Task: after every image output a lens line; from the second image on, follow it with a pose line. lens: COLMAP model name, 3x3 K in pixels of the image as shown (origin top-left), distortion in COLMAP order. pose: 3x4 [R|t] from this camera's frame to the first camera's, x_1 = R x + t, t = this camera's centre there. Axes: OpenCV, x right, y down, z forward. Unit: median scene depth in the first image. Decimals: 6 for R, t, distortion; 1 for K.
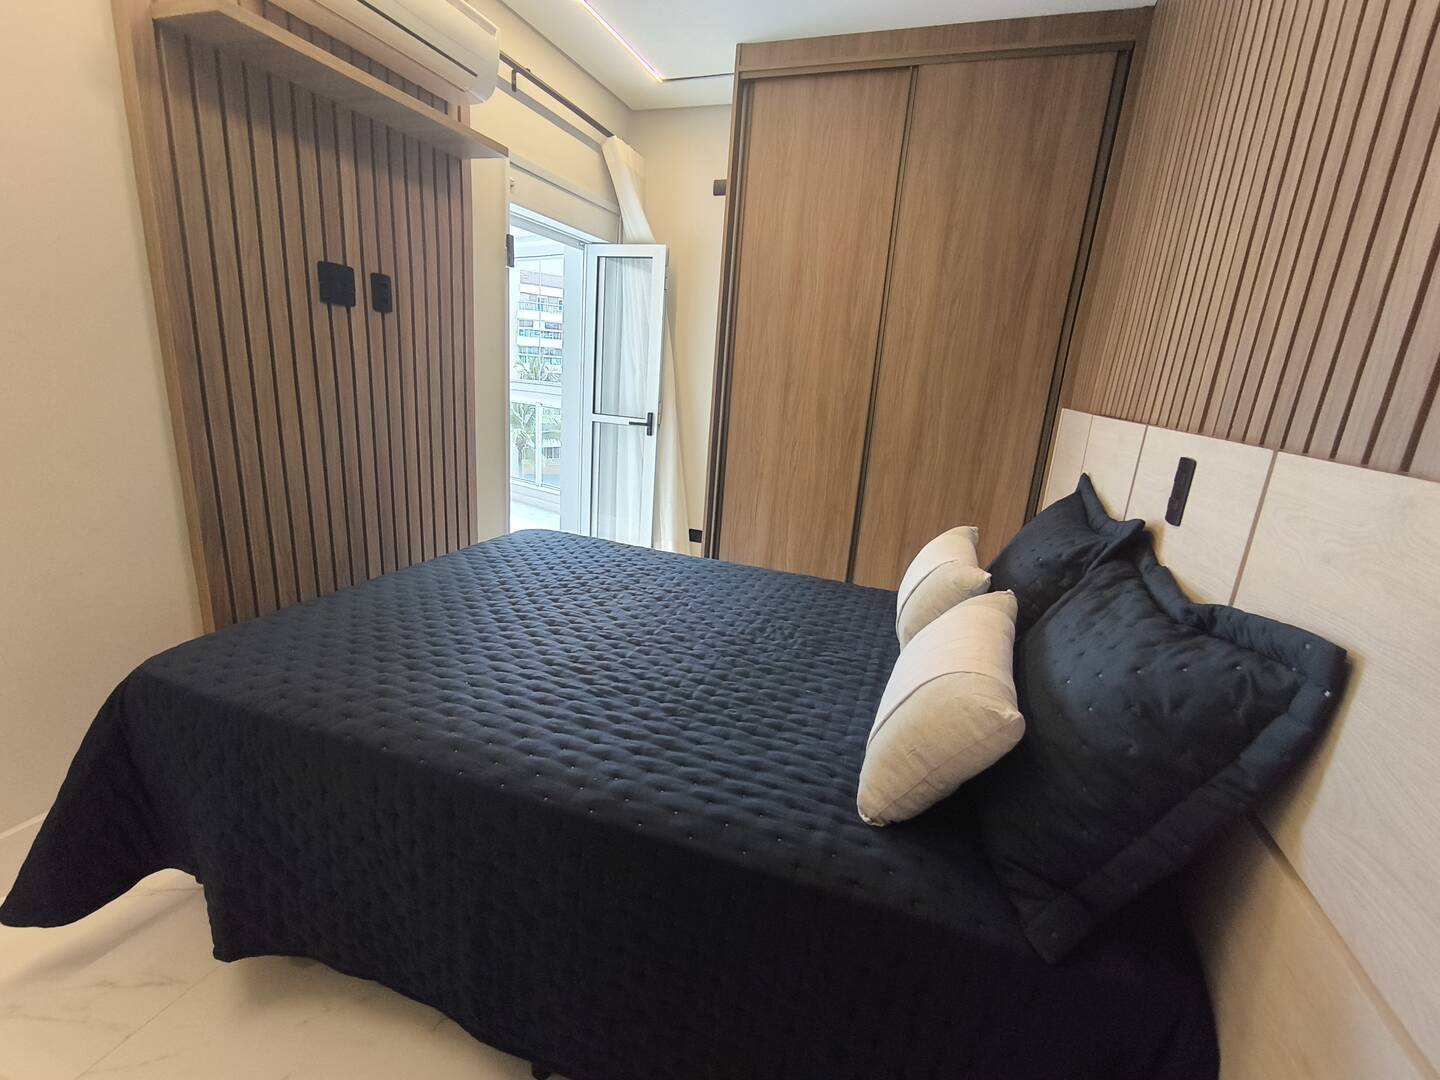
lens RADIAL K [[663.1, 0, 718.4], [0, 663.1, 547.8], [0, 0, 1]] dist [-0.015186, 0.011654]
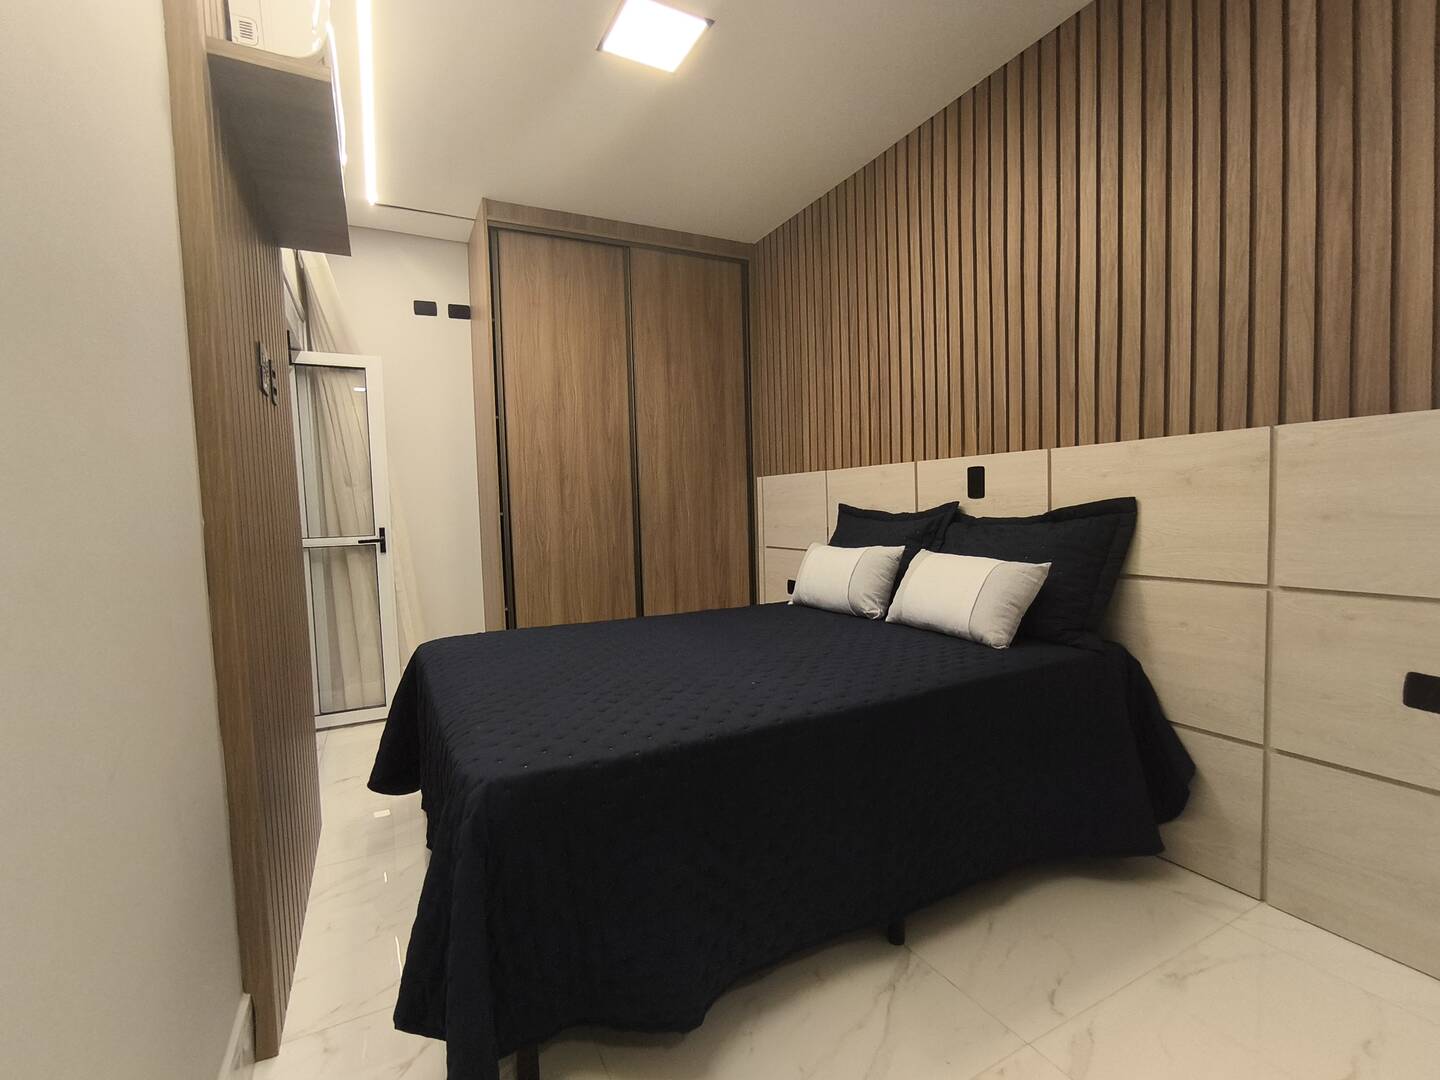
lens RADIAL K [[663.1, 0, 718.4], [0, 663.1, 547.8], [0, 0, 1]] dist [-0.015186, 0.011654]
pose [[0.670726, -0.140576, 0.728261, -0.624951], [0.271692, 0.960195, -0.064882, 0.013553], [-0.690152, 0.241381, 0.682221, 0.073786]]
